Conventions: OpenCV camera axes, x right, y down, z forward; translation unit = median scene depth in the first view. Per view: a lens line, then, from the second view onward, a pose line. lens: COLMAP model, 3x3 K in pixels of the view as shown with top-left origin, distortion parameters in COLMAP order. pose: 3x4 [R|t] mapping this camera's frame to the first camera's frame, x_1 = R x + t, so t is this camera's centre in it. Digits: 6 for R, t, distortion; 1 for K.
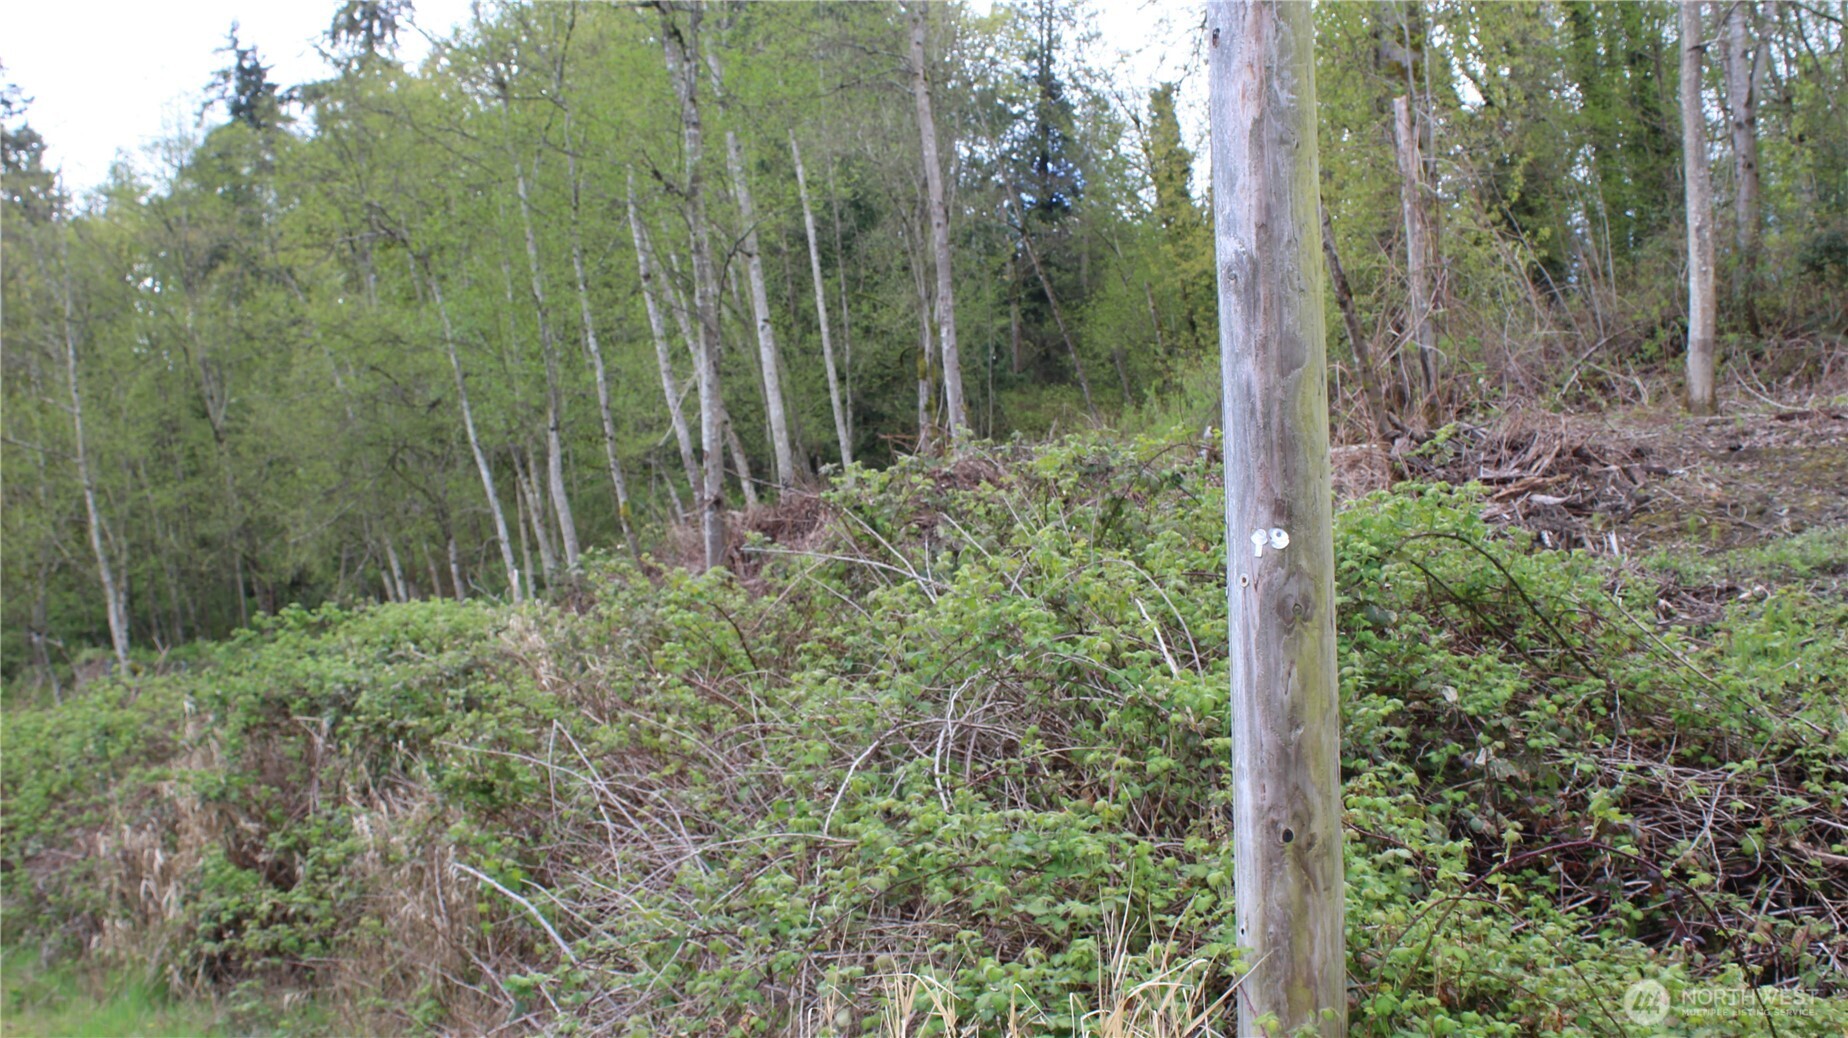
lens RADIAL K [[2100.9, 0, 923.8], [0, 2100.9, 513.6], [0, 0, 1]] dist [-0.058025, 0.000000]
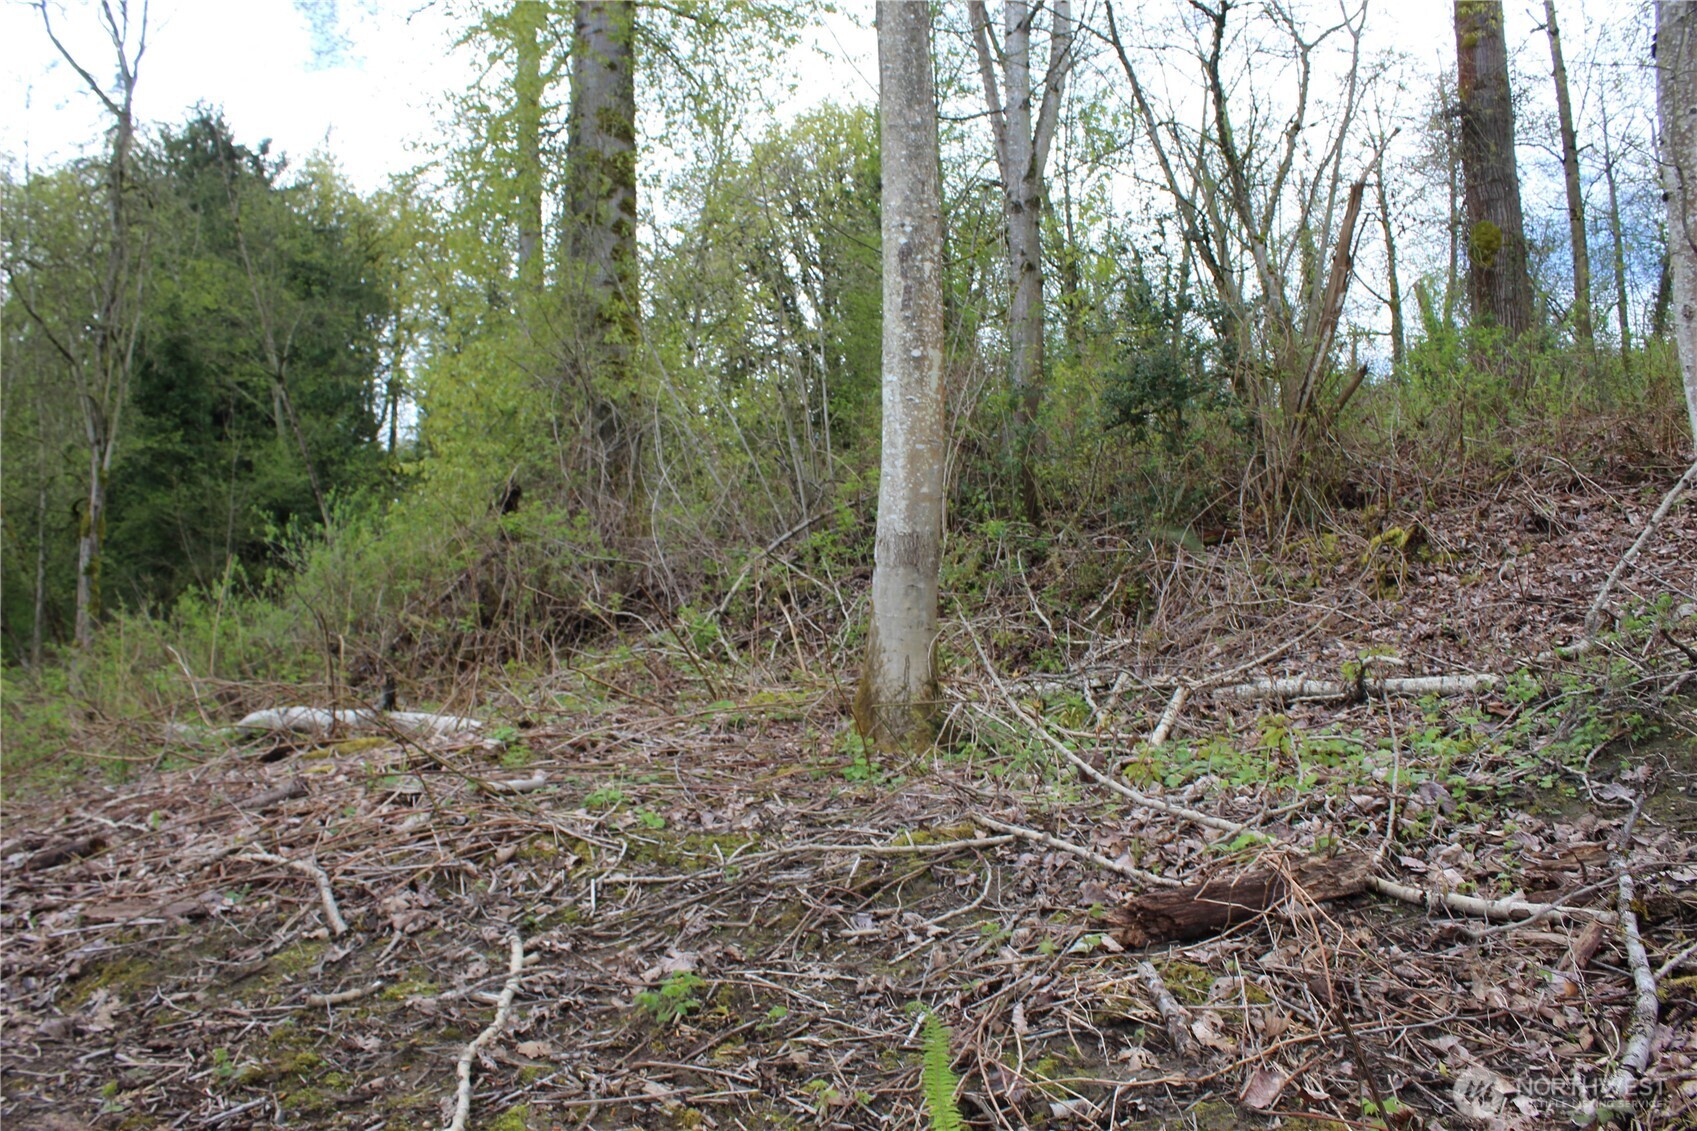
lens RADIAL K [[1424.7, 0, 846.5], [0, 1424.7, 566.9], [0, 0, 1]] dist [-0.155191, 0.112119]
pose [[0.967605, 0.033723, 0.250205, 0.427242], [-0.023702, 0.998796, -0.042959, -0.095396], [-0.251352, 0.035637, 0.967239, 1.076805]]
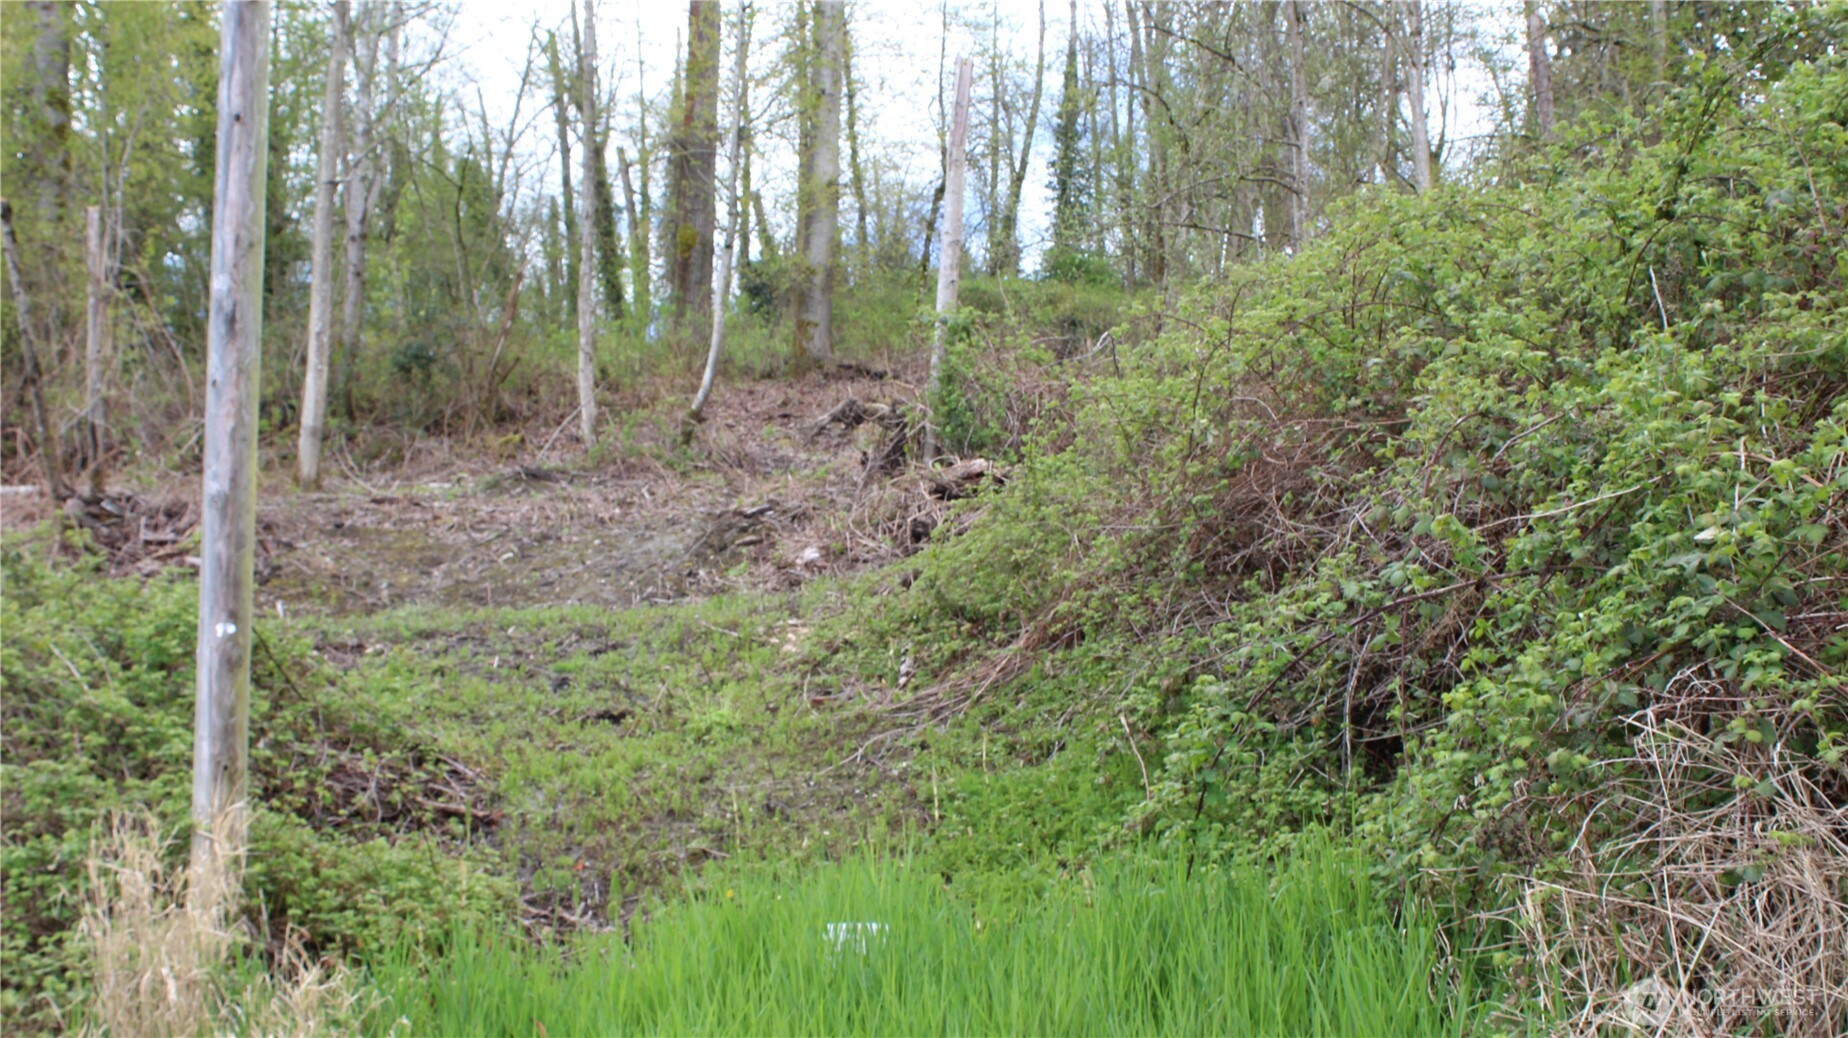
lens RADIAL K [[2100.9, 0, 923.7], [0, 2100.9, 514.9], [0, 0, 1]] dist [-0.058025, 0.000000]
pose [[0.784018, 0.079351, 0.615645, -0.119718], [-0.069412, 0.996783, -0.040081, -0.013543], [-0.616845, -0.011309, 0.787003, -0.222490]]
